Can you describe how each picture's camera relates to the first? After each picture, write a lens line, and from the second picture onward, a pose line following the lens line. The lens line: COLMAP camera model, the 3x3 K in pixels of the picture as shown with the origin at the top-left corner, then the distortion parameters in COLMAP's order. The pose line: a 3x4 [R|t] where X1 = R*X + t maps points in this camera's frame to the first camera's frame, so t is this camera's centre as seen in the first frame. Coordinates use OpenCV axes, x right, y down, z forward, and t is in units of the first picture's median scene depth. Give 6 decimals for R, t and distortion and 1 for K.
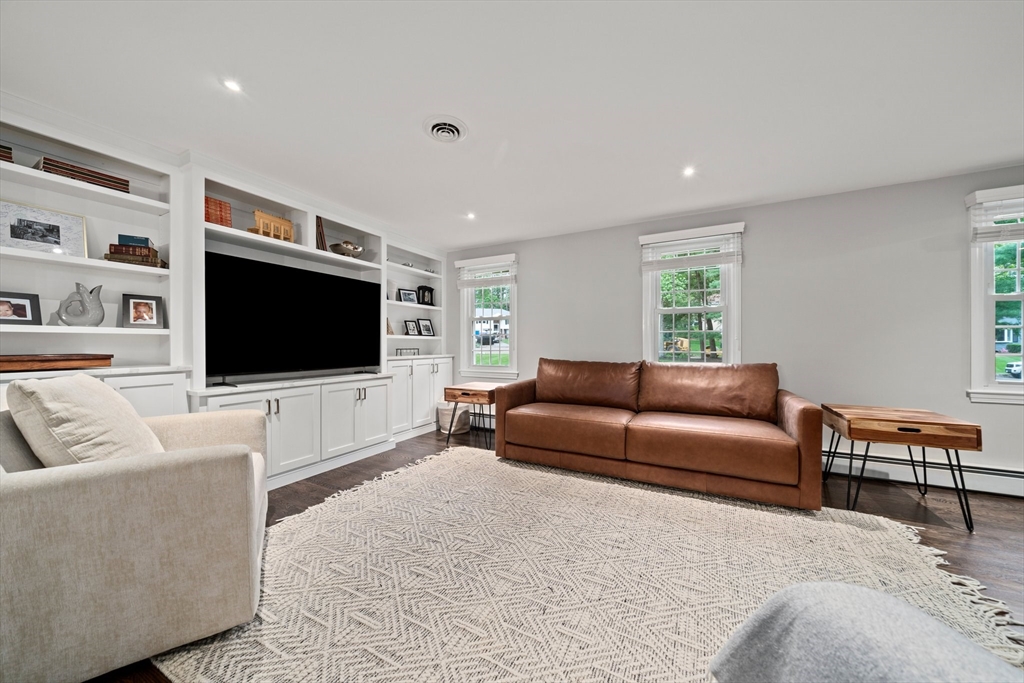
lens RADIAL K [[354.3, 0, 517.0], [0, 354.3, 344.5], [0, 0, 1]] dist [-0.004653, -0.000395]
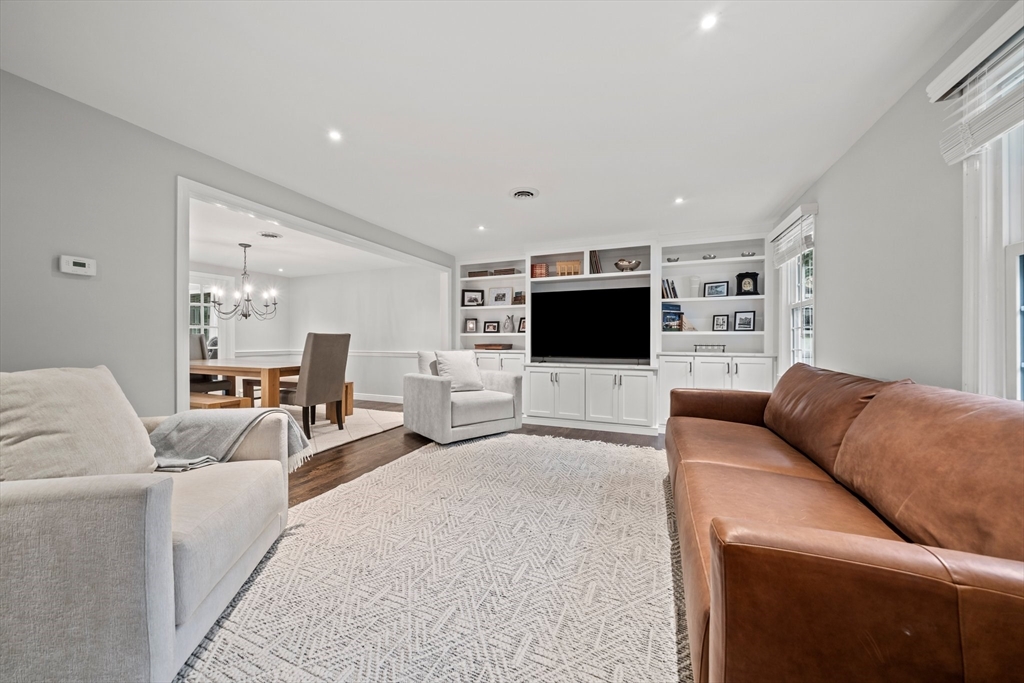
lens RADIAL K [[354.3, 0, 509.9], [0, 354.3, 340.8], [0, 0, 1]] dist [-0.004653, -0.000395]
pose [[0.083062, 0.004574, -0.996534, 1.038765], [-0.001936, 0.999988, 0.004428, -0.005590], [0.996543, 0.001562, 0.083070, 0.682540]]
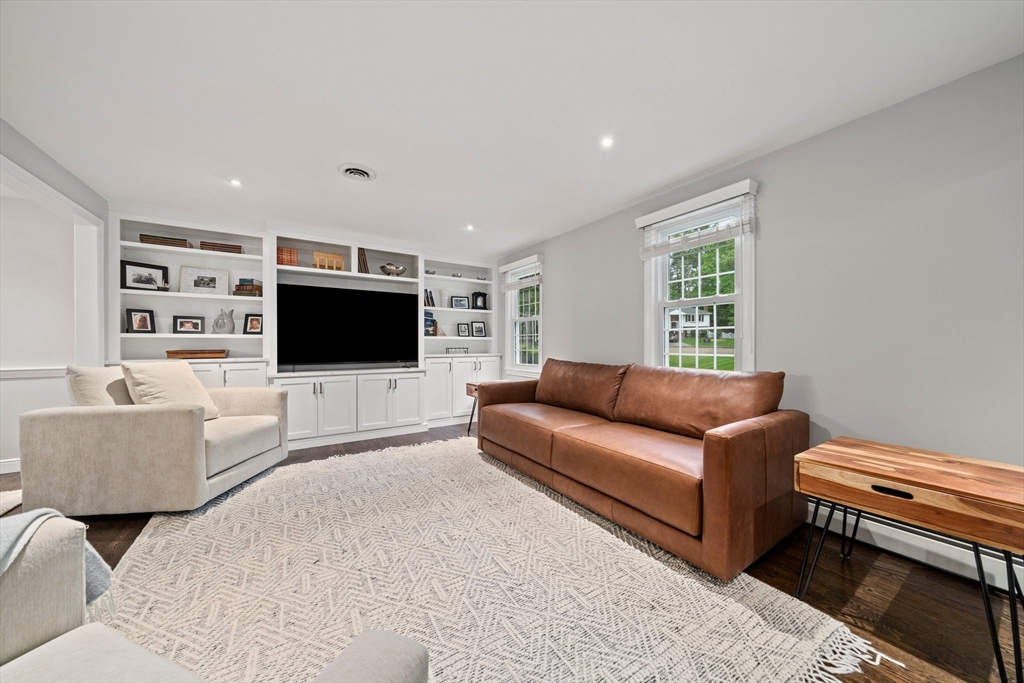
lens RADIAL K [[354.3, 0, 515.8], [0, 354.3, 344.4], [0, 0, 1]] dist [-0.004653, -0.000395]
pose [[0.871660, 0.001438, -0.490109, 0.743003], [-0.000895, 0.999999, 0.001342, -0.003293], [0.490110, -0.000731, 0.871660, 0.156055]]
